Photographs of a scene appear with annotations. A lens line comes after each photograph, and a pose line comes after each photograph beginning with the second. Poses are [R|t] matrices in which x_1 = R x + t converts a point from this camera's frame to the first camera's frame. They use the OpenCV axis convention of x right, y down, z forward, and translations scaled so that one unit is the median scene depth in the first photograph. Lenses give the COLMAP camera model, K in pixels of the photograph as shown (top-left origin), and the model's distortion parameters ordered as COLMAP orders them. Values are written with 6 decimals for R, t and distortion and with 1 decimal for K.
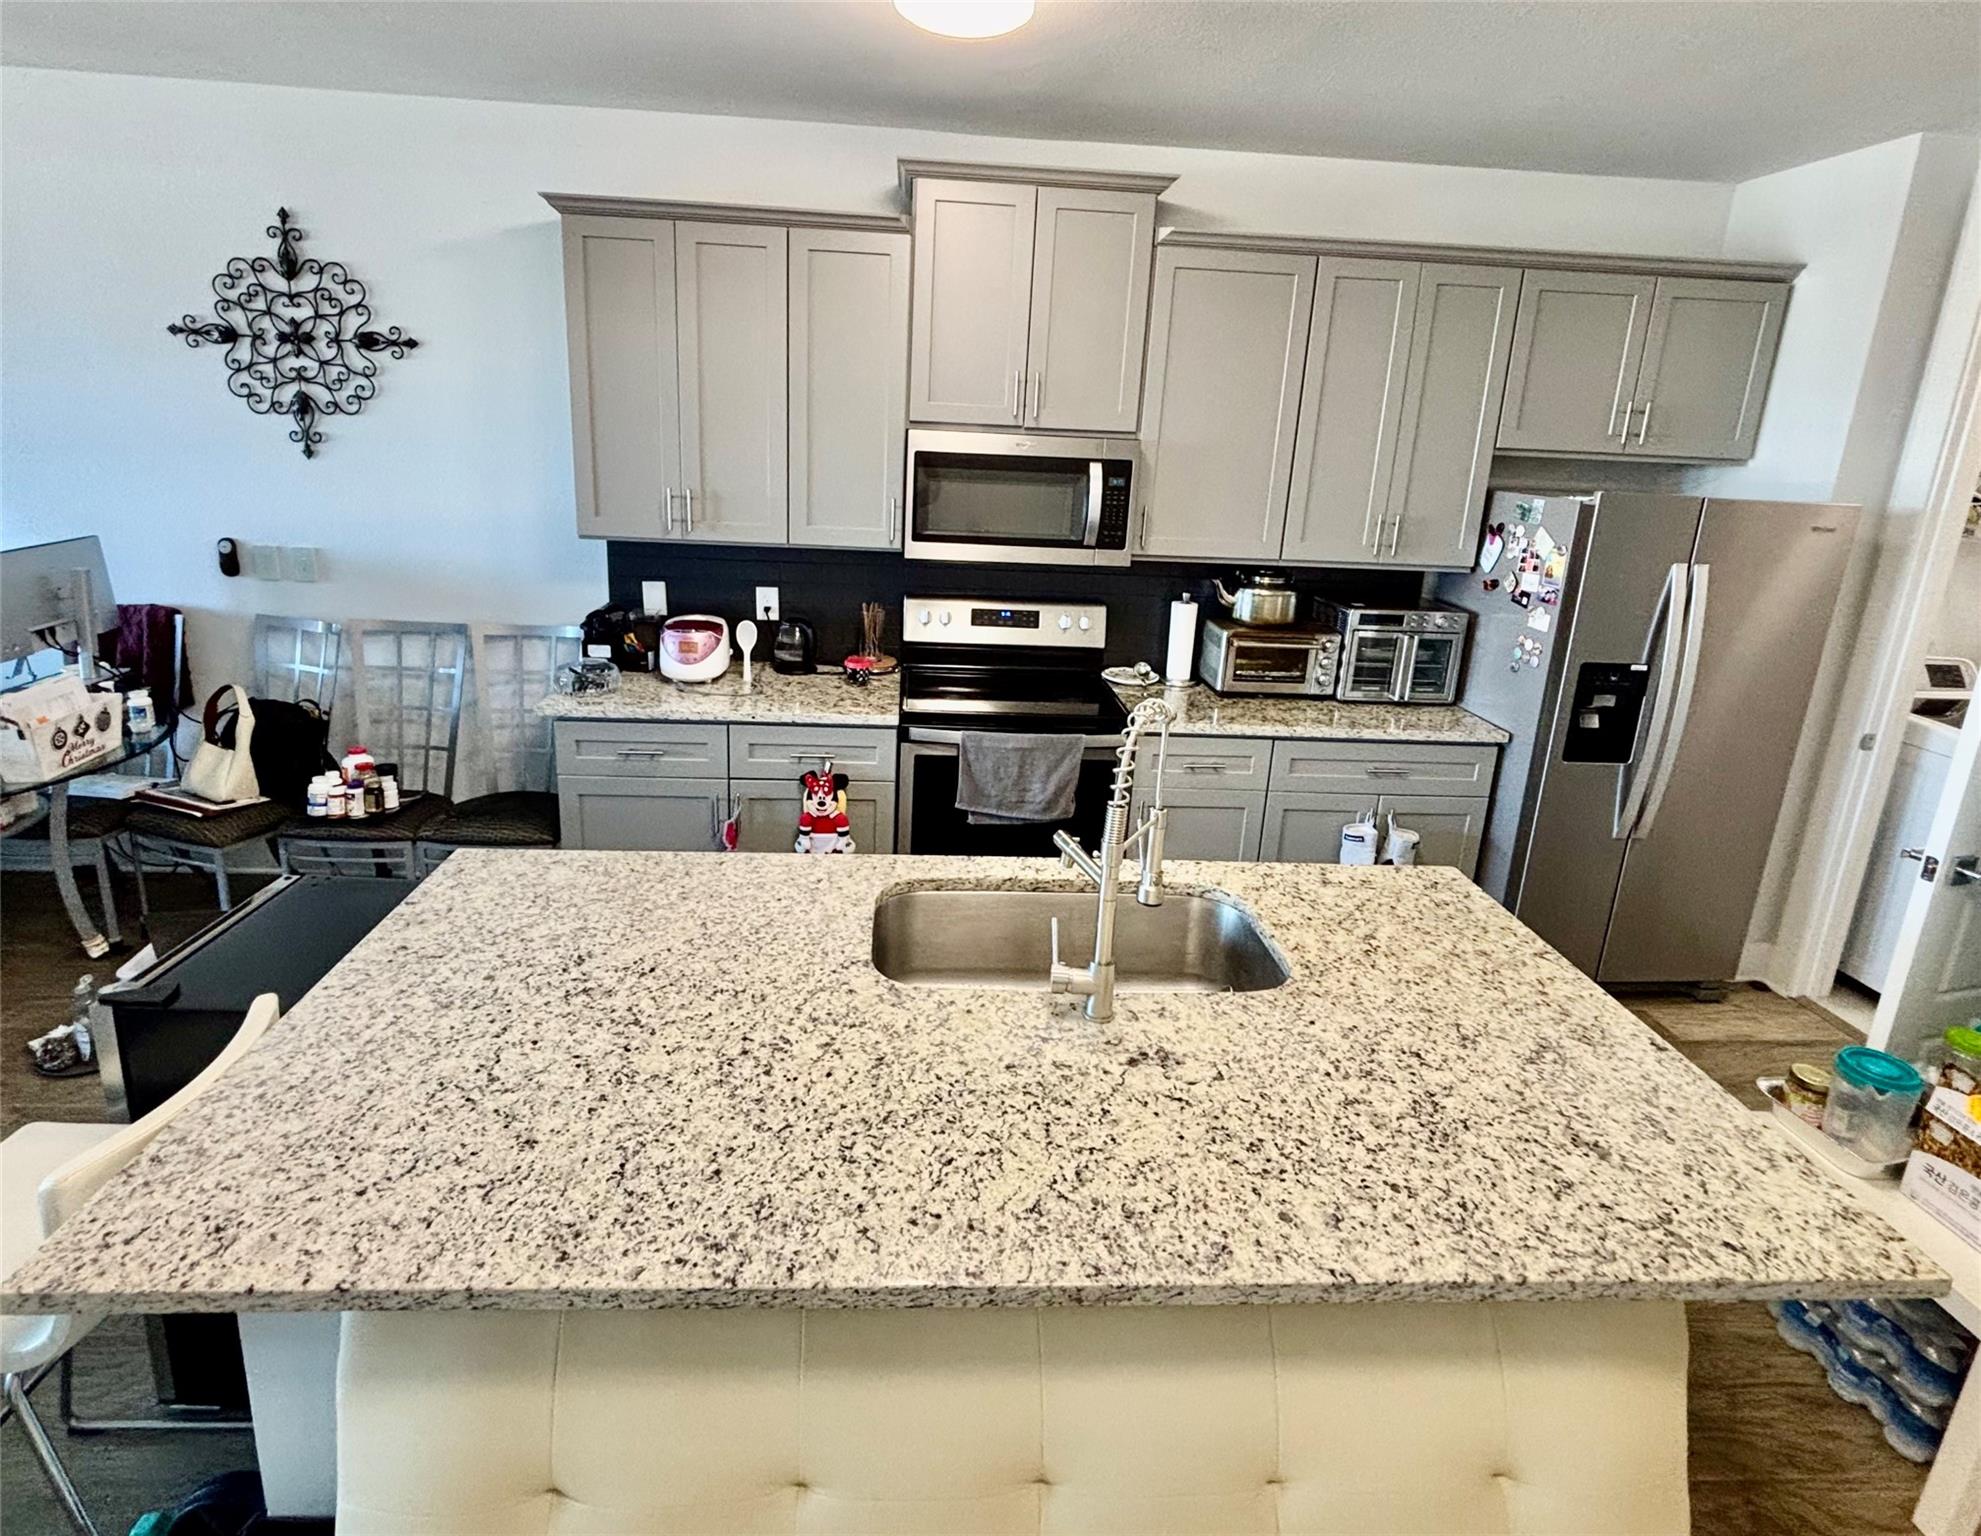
lens RADIAL K [[975.2, 0, 963.3], [0, 975.2, 672.3], [0, 0, 1]] dist [0.001172, -0.000423]
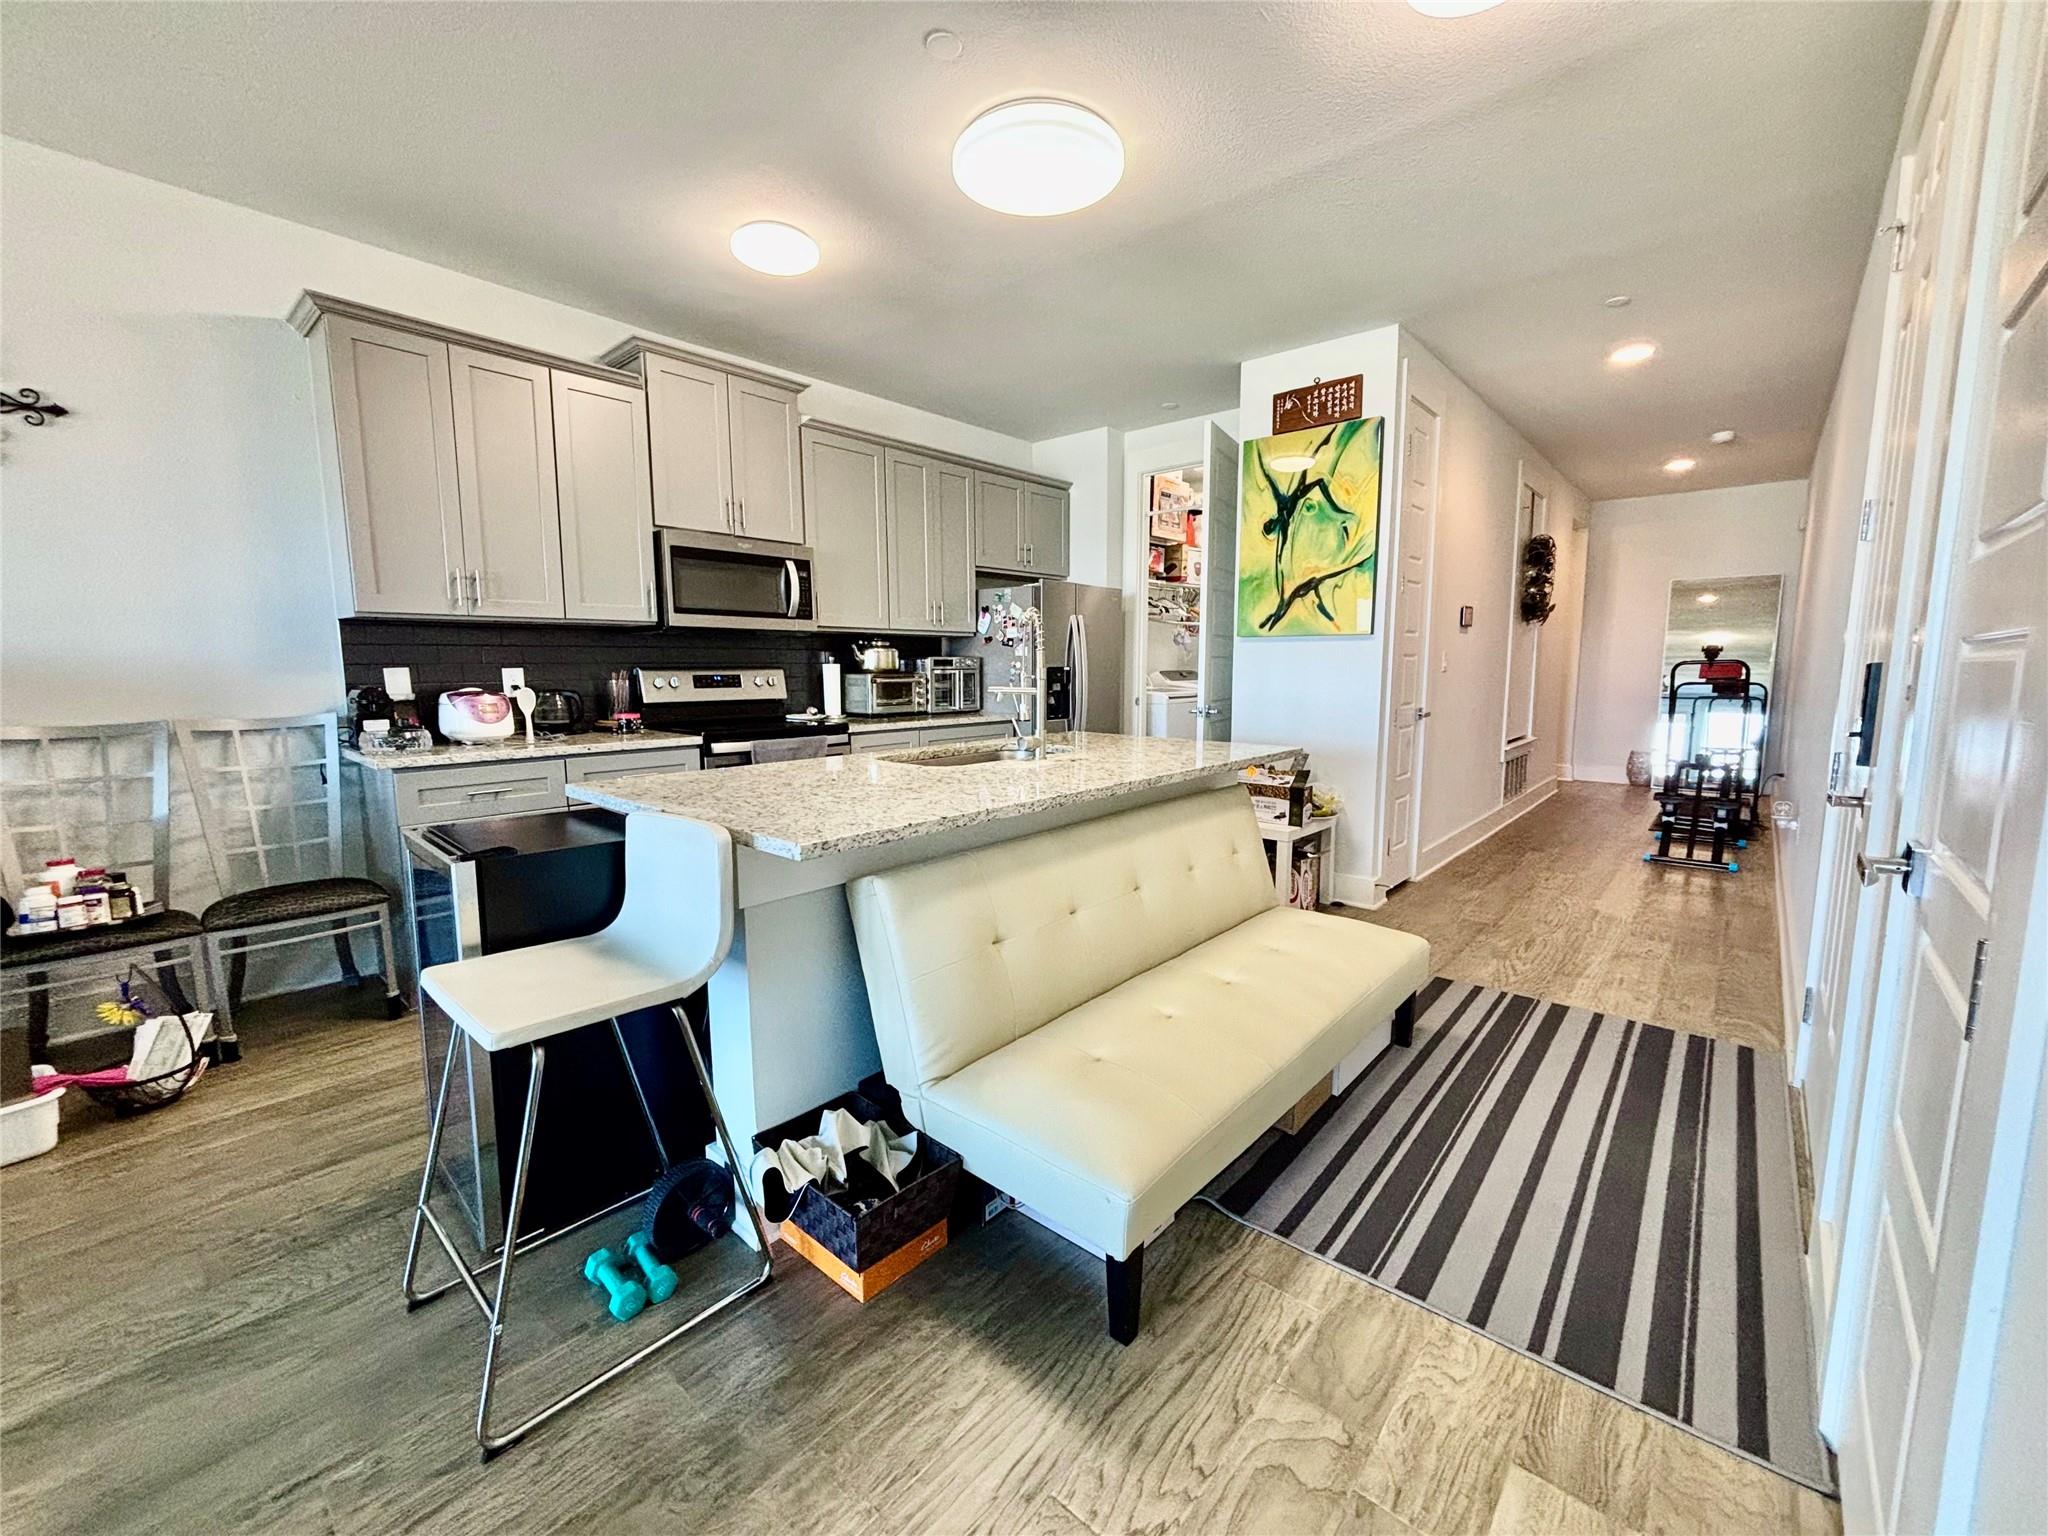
lens RADIAL K [[822.1, 0, 1020.6], [0, 822.1, 772.4], [0, 0, 1]] dist [0.001608, -0.000897]
pose [[0.703366, -0.139883, 0.696928, -0.542399], [0.206282, 0.978421, -0.011804, 0.192295], [-0.680238, 0.152066, 0.717044, -0.102824]]
